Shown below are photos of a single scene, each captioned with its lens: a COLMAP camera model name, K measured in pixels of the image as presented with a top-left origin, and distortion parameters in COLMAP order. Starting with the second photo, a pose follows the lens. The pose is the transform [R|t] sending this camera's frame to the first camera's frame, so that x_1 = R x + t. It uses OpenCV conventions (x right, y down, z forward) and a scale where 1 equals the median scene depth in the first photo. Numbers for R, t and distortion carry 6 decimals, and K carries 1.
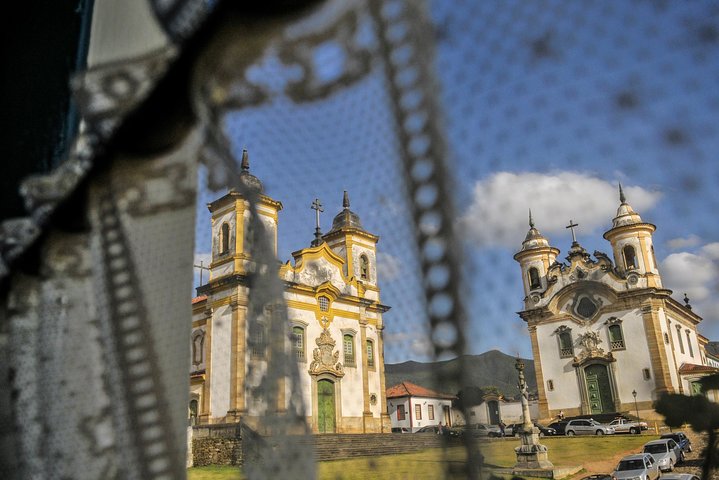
lens RADIAL K [[590.9, 0, 358.4], [0, 590.9, 251.1], [0, 0, 1]] dist [0.007005, -0.001920]
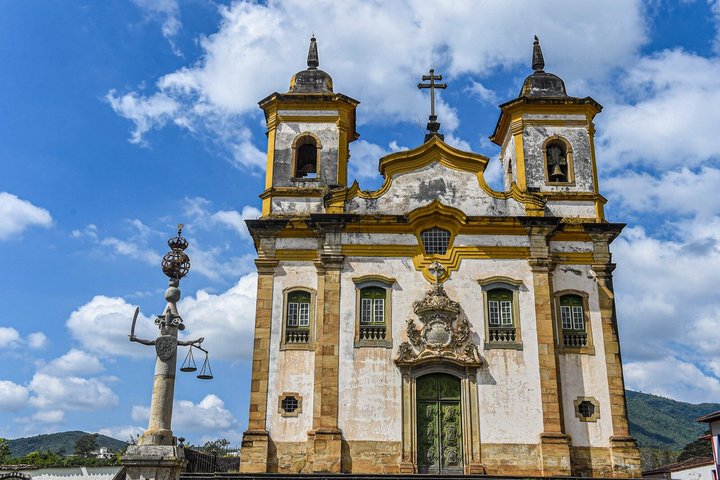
lens RADIAL K [[726.9, 0, 360.0], [0, 726.9, 240.0], [0, 0, 1]] dist [0.018839, 0.005597]
pose [[0.682894, -0.211244, -0.699308, 0.318349], [0.193771, 0.975367, -0.105412, 0.125252], [0.704350, -0.063520, 0.707006, 0.398006]]
